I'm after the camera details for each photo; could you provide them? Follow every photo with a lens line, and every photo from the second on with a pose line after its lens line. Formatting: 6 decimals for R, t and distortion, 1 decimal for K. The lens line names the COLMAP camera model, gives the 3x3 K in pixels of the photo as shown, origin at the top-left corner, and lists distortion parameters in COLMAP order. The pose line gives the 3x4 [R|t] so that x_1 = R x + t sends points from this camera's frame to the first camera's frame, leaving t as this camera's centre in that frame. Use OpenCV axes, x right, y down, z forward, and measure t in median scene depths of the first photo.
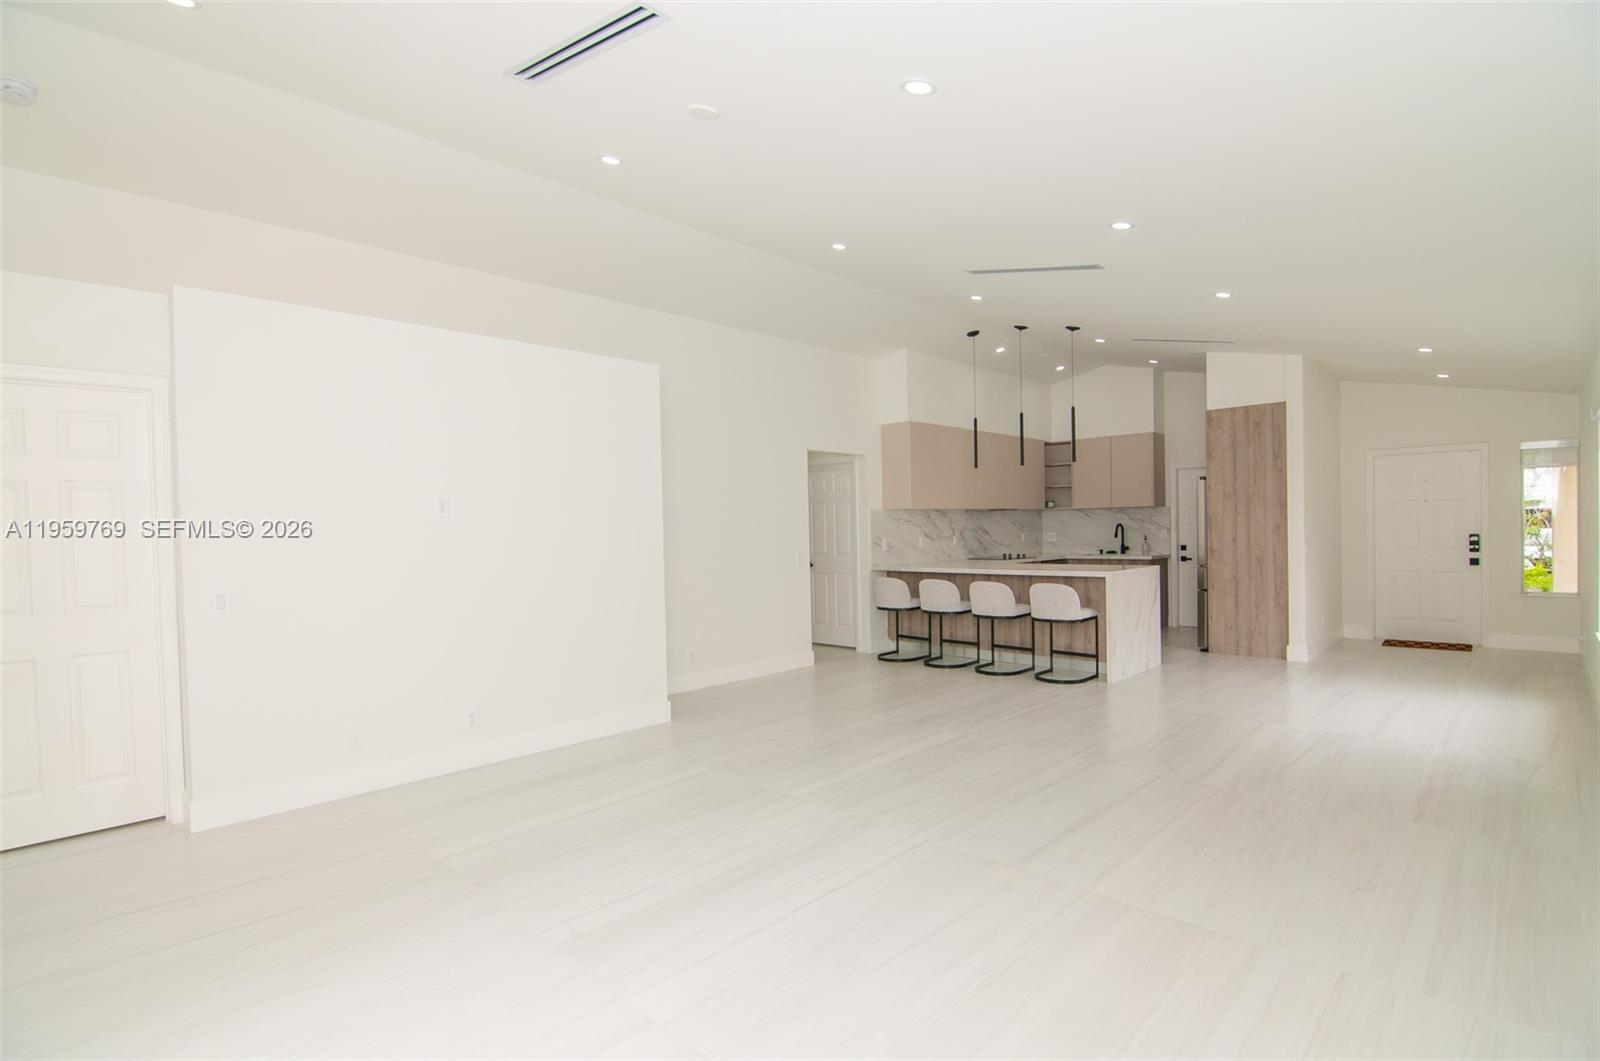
lens RADIAL K [[767.6, 0, 802.5], [0, 767.6, 540.6], [0, 0, 1]] dist [-0.001849, -0.013802]
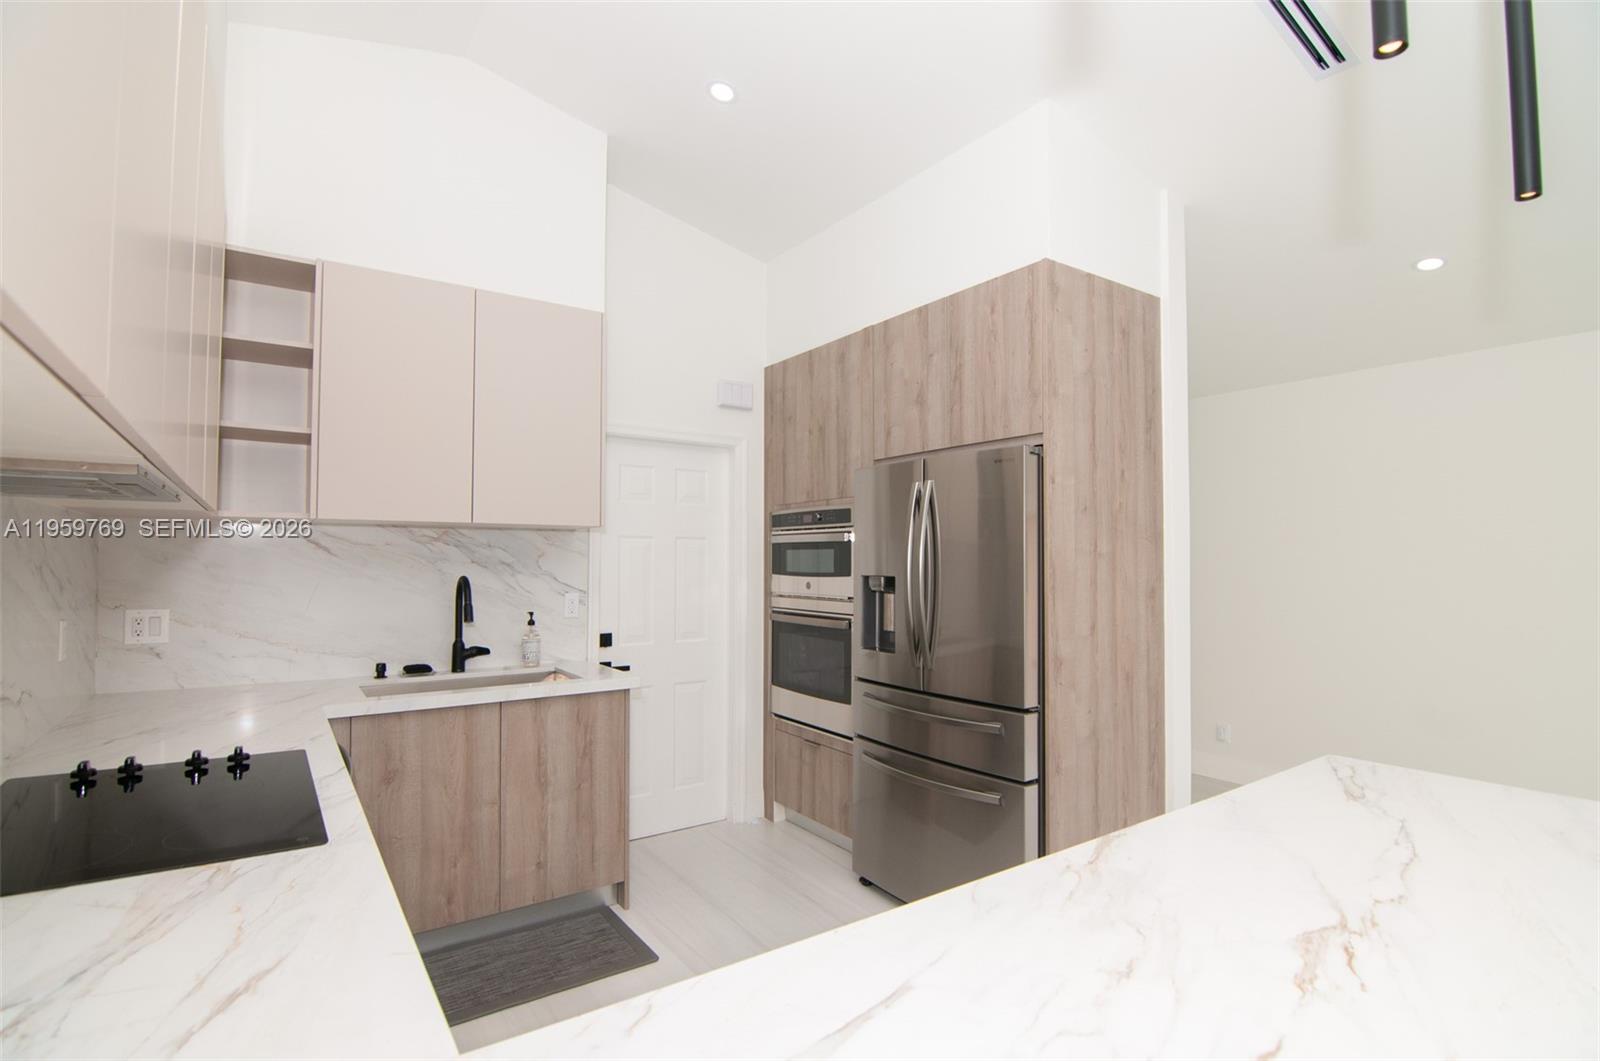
lens RADIAL K [[764.5, 0, 808.1], [0, 764.5, 543.5], [0, 0, 1]] dist [-0.002767, -0.016384]
pose [[0.186097, 0.044851, 0.981507, 0.172135], [0.010722, 0.998805, -0.047675, -0.025224], [-0.982473, 0.019396, 0.185394, 1.044164]]
